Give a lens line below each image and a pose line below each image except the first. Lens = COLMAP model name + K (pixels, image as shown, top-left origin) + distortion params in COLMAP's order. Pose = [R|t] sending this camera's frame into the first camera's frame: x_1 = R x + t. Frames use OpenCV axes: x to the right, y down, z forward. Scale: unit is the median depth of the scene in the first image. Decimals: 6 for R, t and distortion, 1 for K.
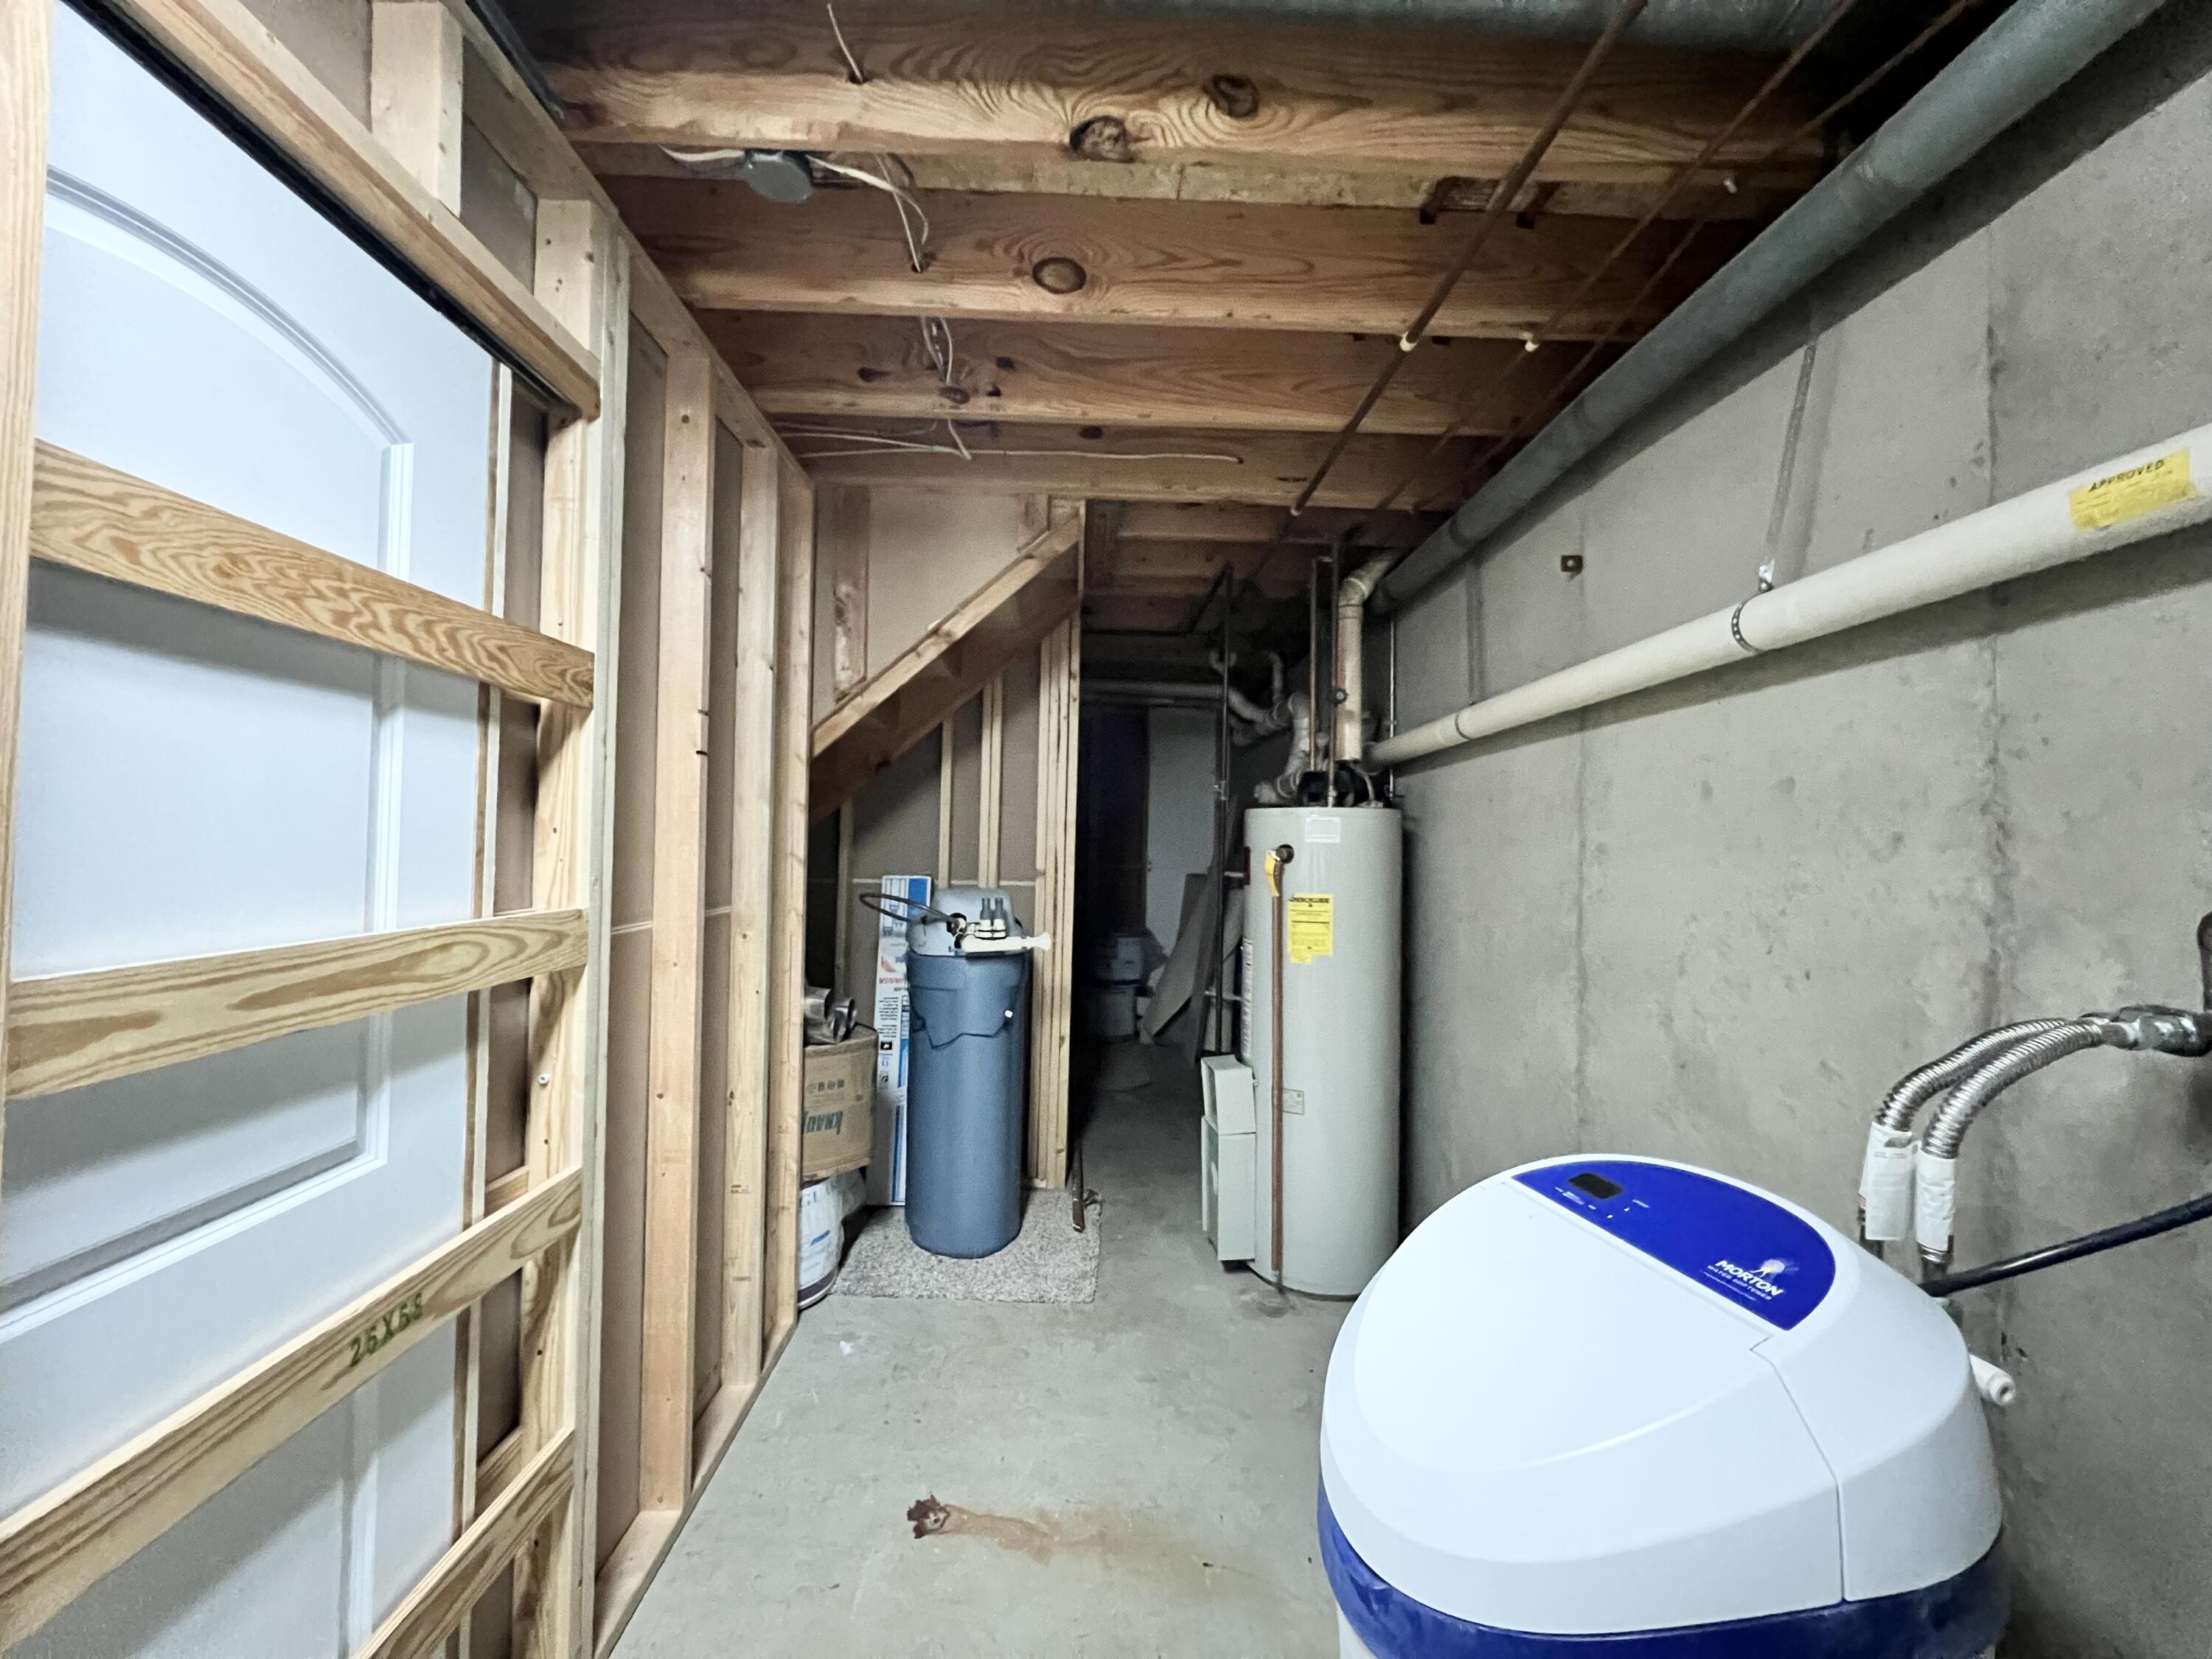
lens RADIAL K [[881.0, 0, 1102.0], [0, 881.0, 825.9], [0, 0, 1]] dist [-0.002050, 0.001122]
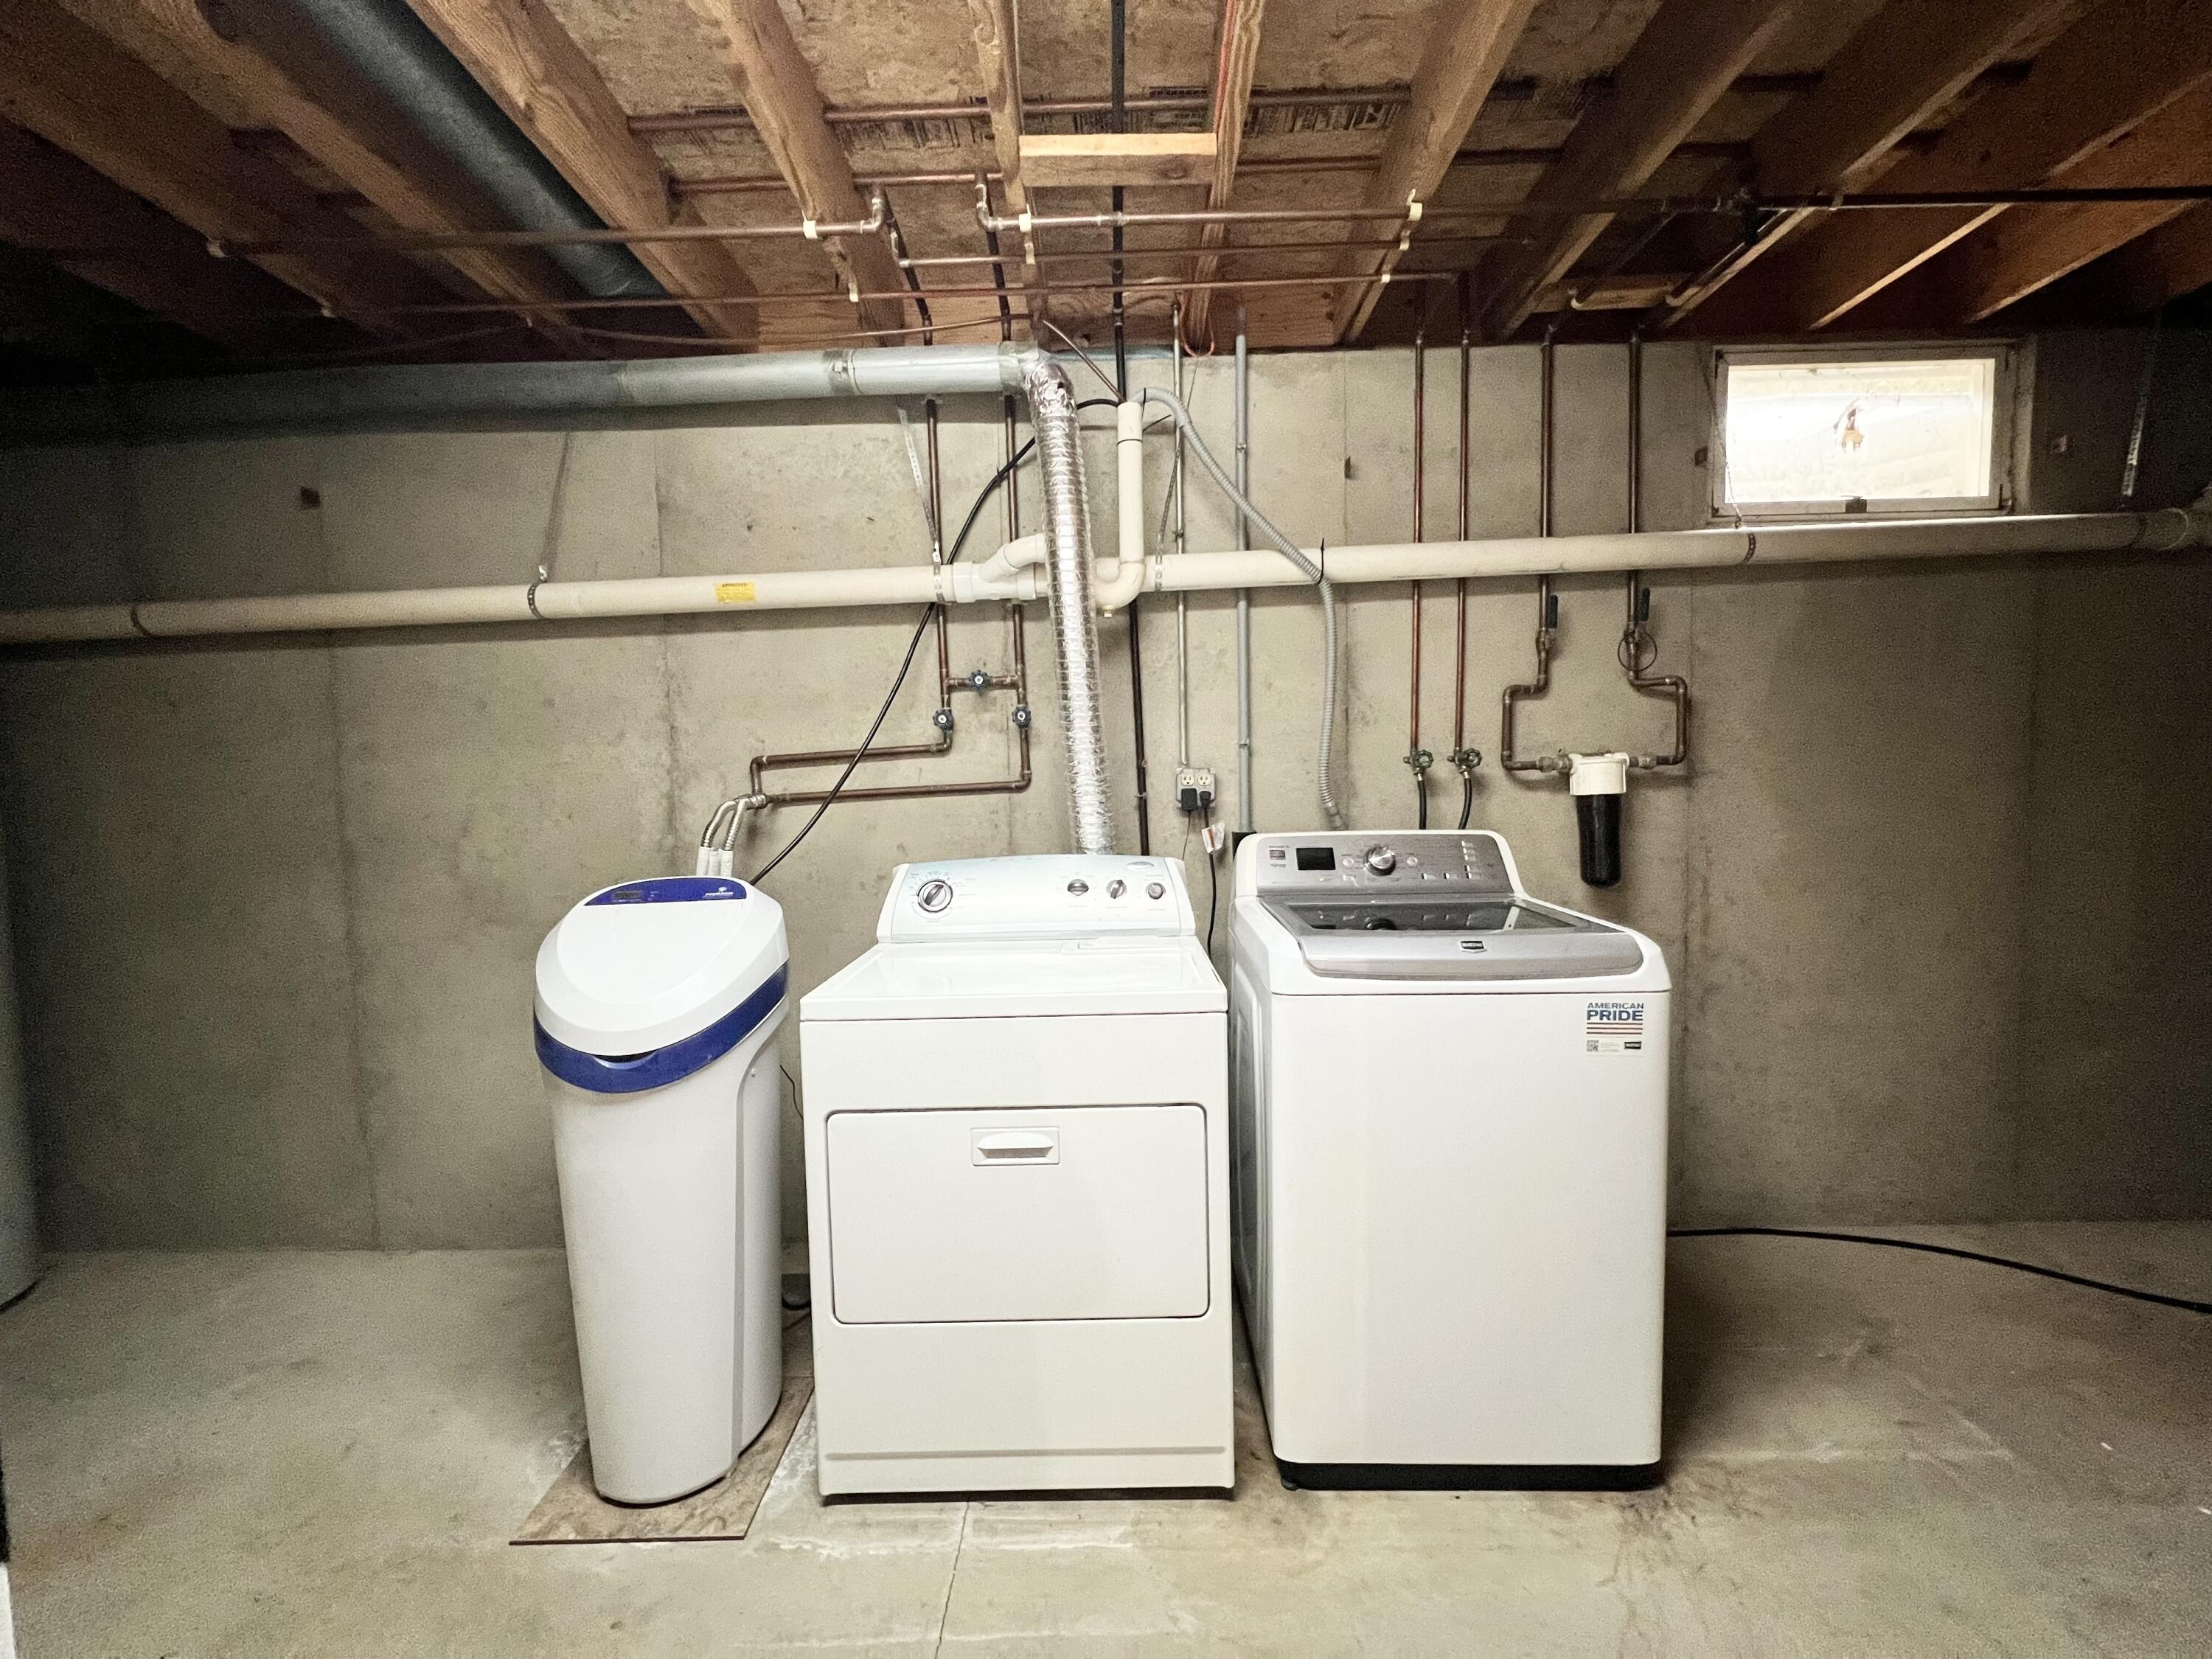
lens RADIAL K [[881.0, 0, 1102.5], [0, 881.0, 833.1], [0, 0, 1]] dist [-0.002050, 0.001122]
pose [[0.039649, -0.083454, 0.995723, -0.859522], [0.005838, 0.996508, 0.083287, 0.067781], [-0.999197, 0.002511, 0.039998, -0.098187]]
